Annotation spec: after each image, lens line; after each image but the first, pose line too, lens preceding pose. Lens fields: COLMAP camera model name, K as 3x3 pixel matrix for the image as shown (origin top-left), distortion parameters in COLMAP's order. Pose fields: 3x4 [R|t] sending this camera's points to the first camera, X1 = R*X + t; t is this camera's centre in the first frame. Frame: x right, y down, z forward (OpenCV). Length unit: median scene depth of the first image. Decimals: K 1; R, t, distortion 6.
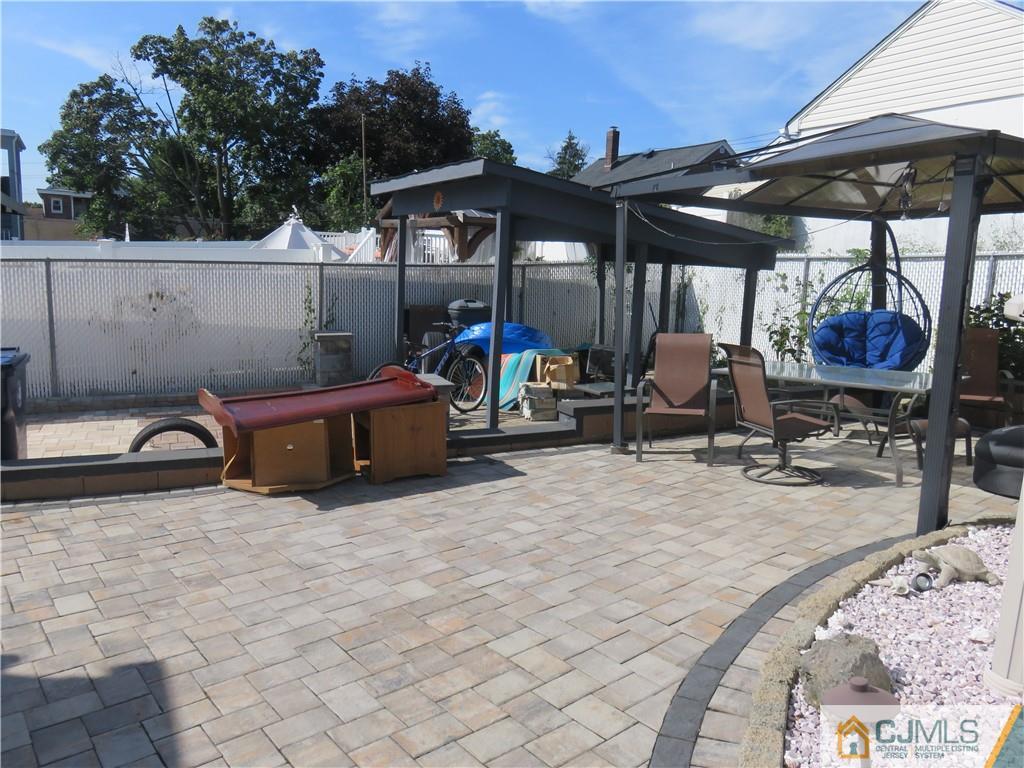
lens RADIAL K [[753.6, 0, 518.3], [0, 753.6, 381.2], [0, 0, 1]] dist [-0.012845, 0.002594]
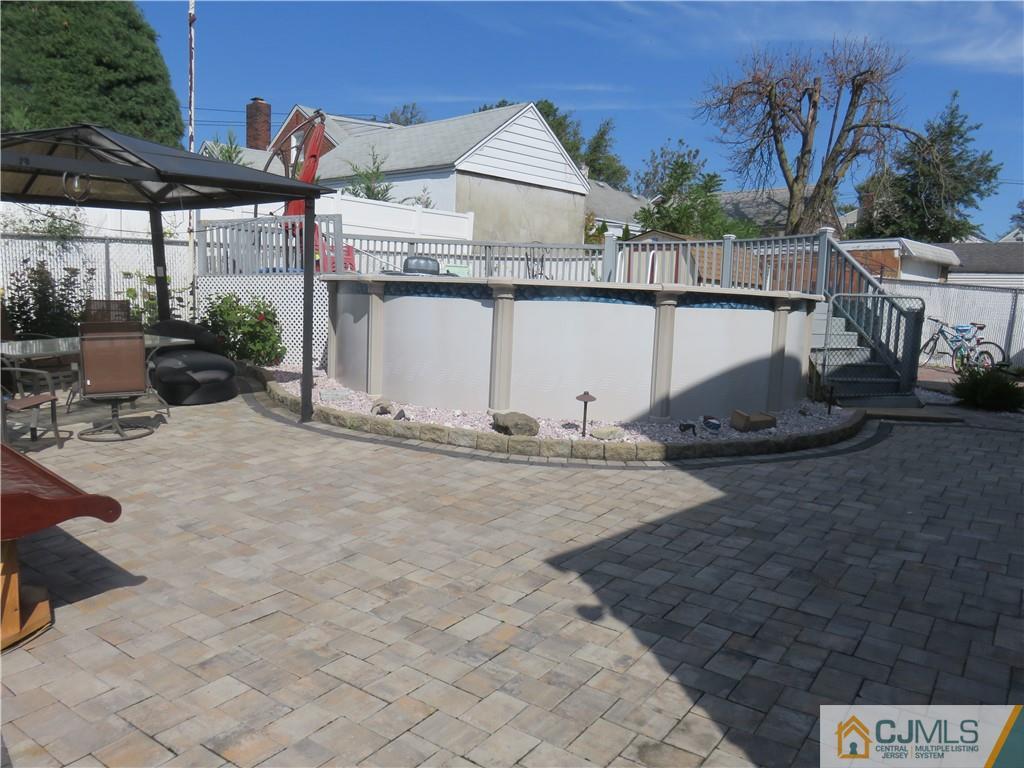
lens RADIAL K [[753.6, 0, 515.5], [0, 753.6, 385.1], [0, 0, 1]] dist [-0.012845, 0.002594]
pose [[-0.256781, -0.166706, 0.951984, -1.357249], [0.096761, 0.975628, 0.196946, -0.167938], [-0.961614, 0.142687, -0.234392, 1.051608]]
